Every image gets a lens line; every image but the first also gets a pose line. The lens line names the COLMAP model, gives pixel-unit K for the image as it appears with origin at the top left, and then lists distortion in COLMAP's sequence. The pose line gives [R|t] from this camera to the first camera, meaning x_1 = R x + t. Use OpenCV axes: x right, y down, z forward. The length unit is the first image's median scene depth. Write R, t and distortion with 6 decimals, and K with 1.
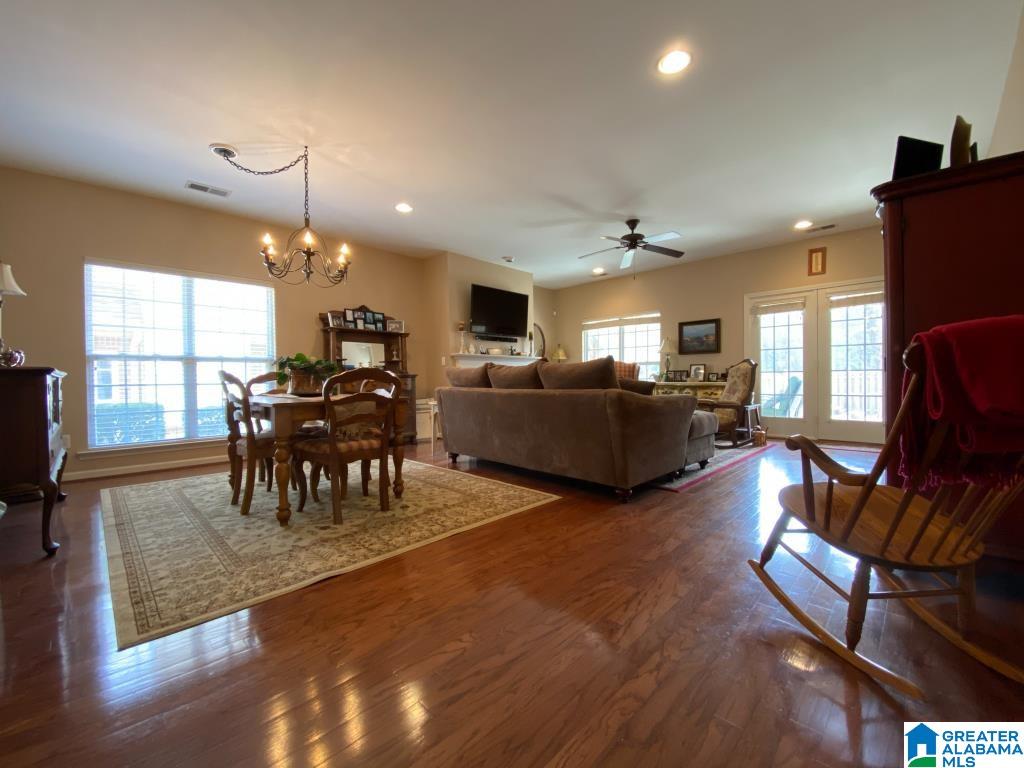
lens RADIAL K [[417.3, 0, 509.3], [0, 417.3, 384.5], [0, 0, 1]] dist [0.002478, -0.004770]
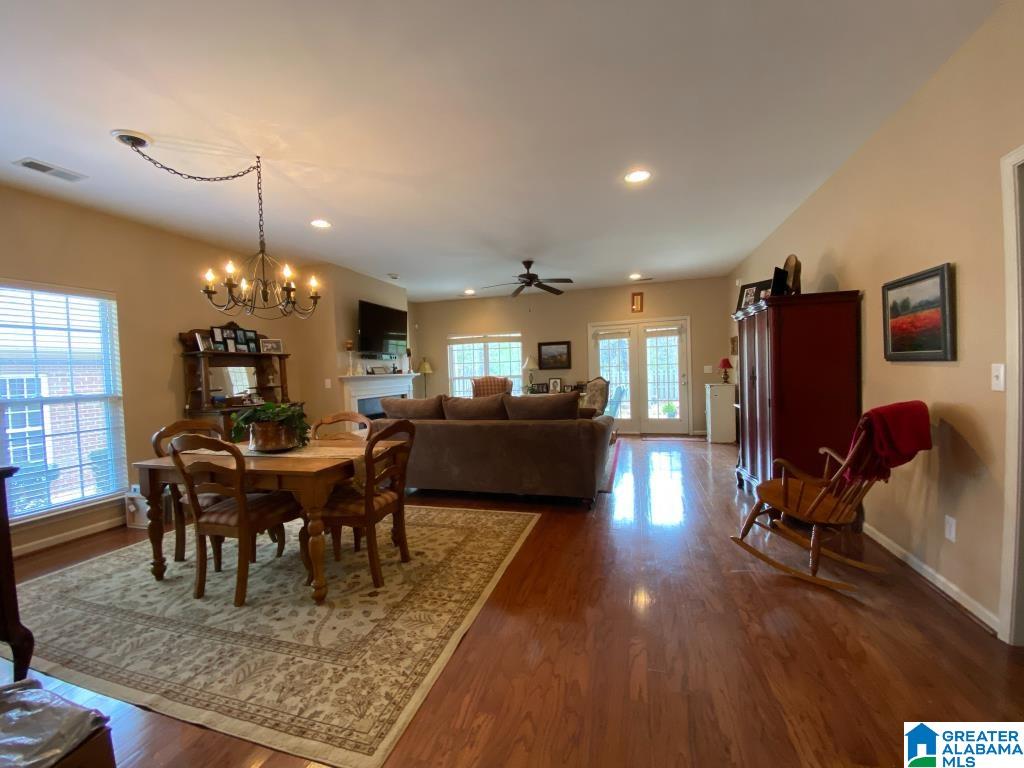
lens RADIAL K [[417.3, 0, 515.7], [0, 417.3, 382.2], [0, 0, 1]] dist [0.002478, -0.004770]
pose [[0.878723, -0.031405, 0.476298, -0.382605], [0.031927, 0.999466, 0.006997, -0.086668], [-0.476263, 0.009059, 0.879256, 0.004074]]
